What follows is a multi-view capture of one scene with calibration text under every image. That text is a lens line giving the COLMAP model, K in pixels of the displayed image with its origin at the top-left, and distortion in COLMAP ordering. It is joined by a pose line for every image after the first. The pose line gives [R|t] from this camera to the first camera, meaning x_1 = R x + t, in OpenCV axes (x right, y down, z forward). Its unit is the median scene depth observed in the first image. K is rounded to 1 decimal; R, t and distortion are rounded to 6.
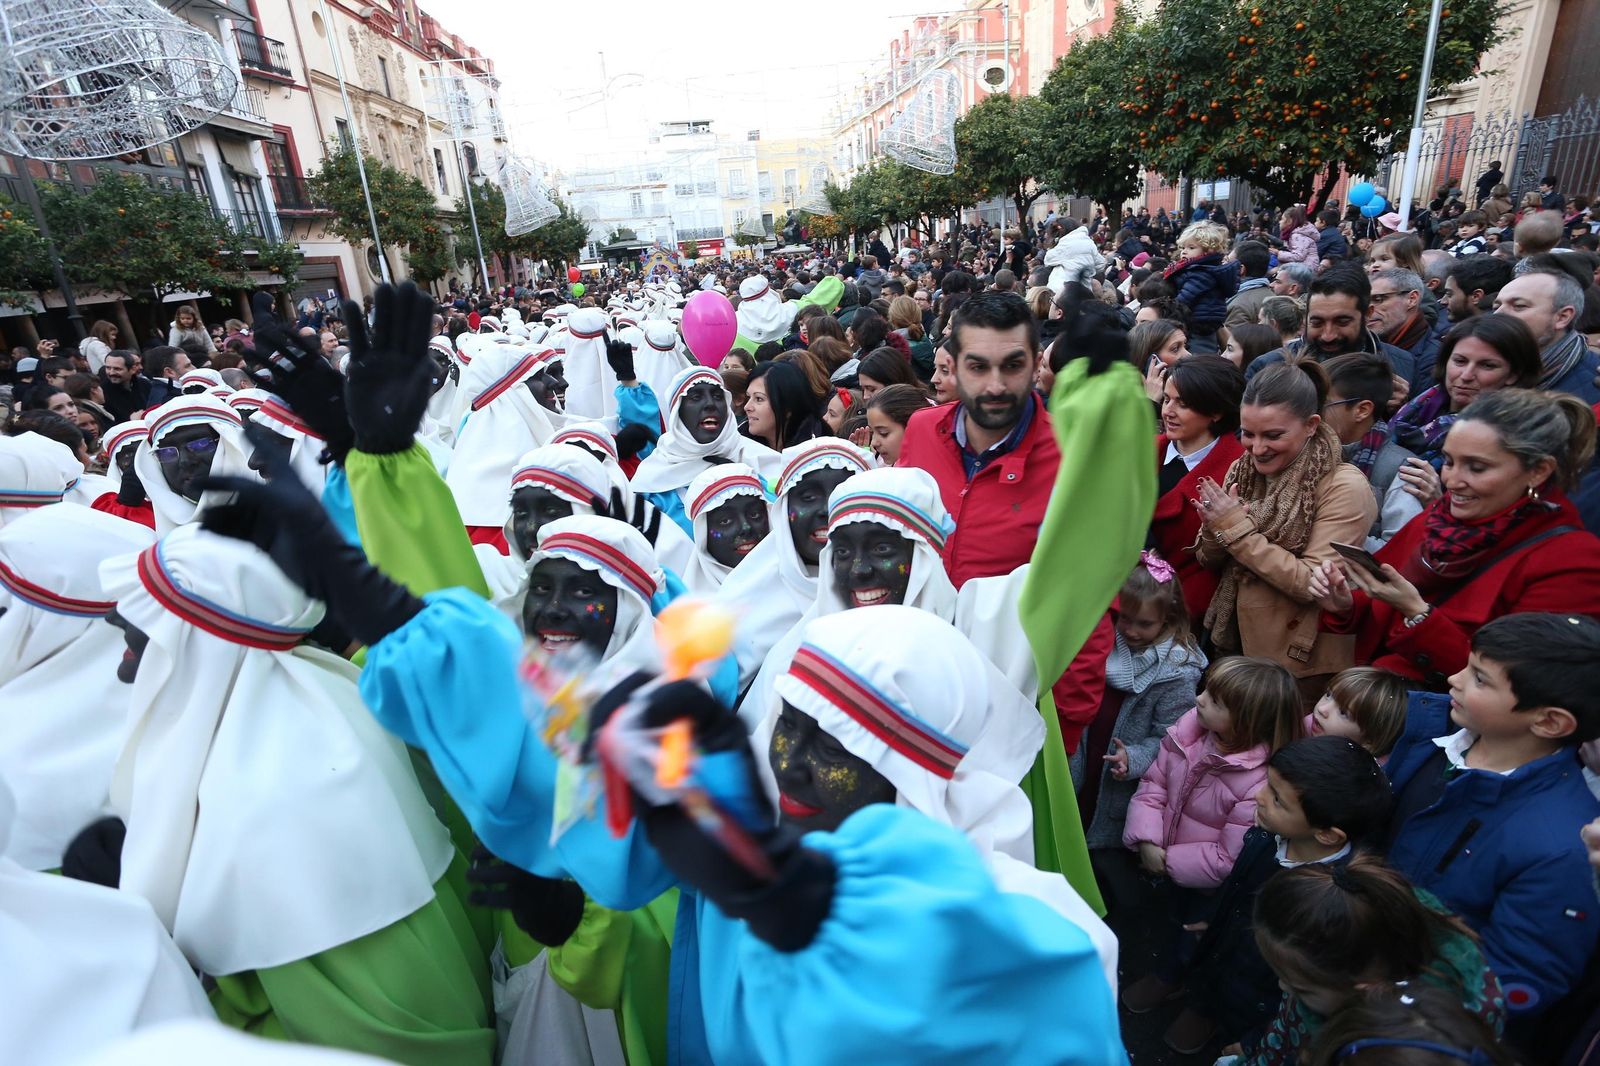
lens RADIAL K [[792.0, 0, 801.3], [0, 792.0, 531.7], [0, 0, 1]] dist [-0.033954, 0.008918]
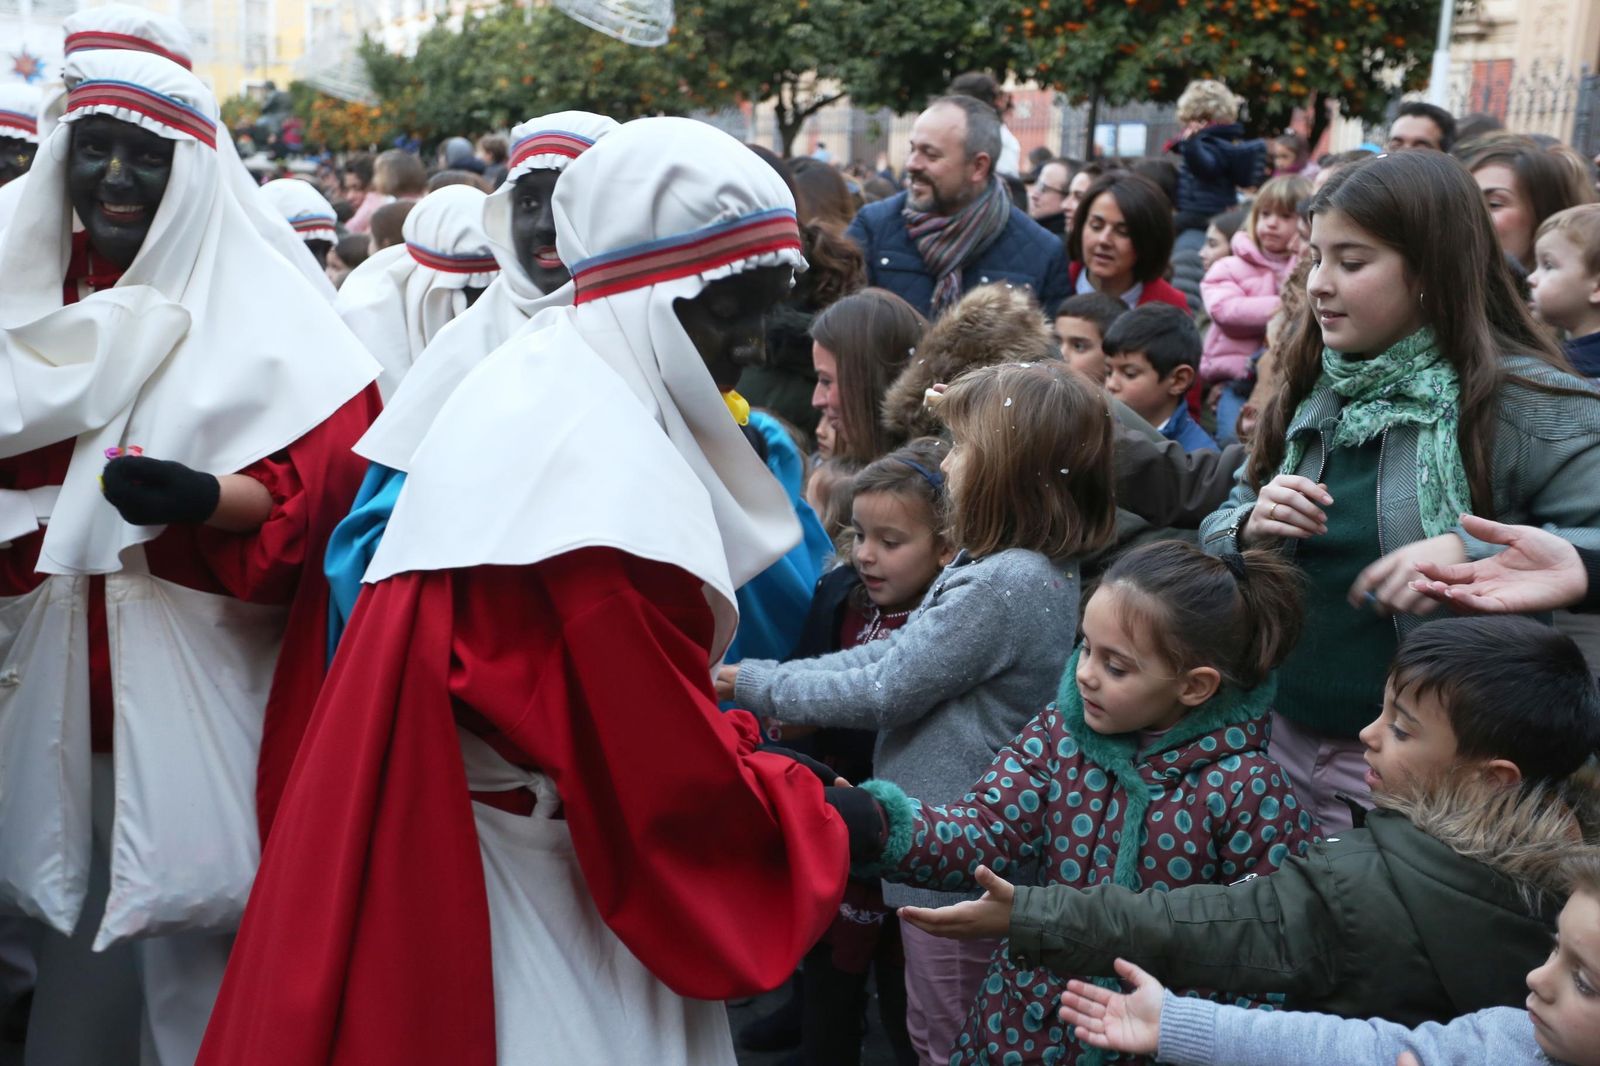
lens RADIAL K [[1764.3, 0, 799.8], [0, 1764.3, 537.7], [0, 0, 1]] dist [0.033213, 0.000000]
pose [[0.948738, 0.058403, 0.310622, -0.065676], [-0.007072, 0.986456, -0.163873, 0.054652], [-0.315985, 0.153276, 0.936301, -0.067838]]
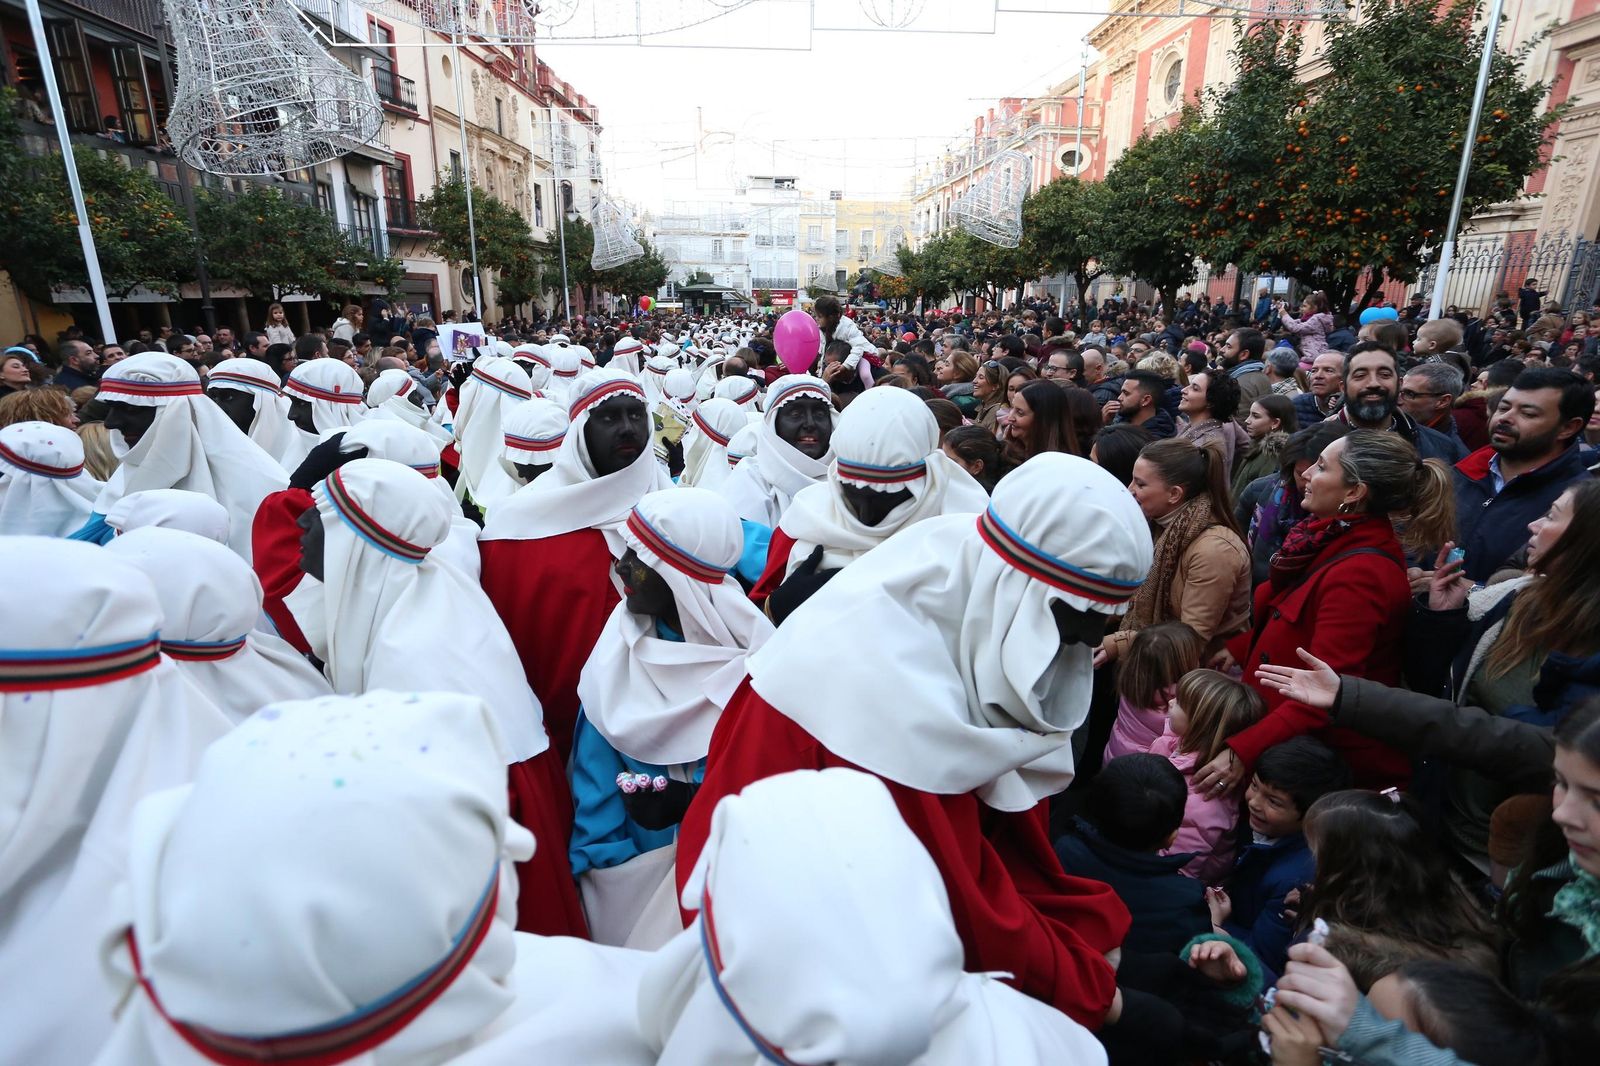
lens RADIAL K [[792.0, 0, 803.9], [0, 792.0, 531.0], [0, 0, 1]] dist [-0.033954, 0.008918]
pose [[0.993113, 0.101790, -0.058003, 0.010454], [-0.105279, 0.992592, -0.060646, 0.012115], [0.051400, 0.066335, 0.996473, -0.032565]]
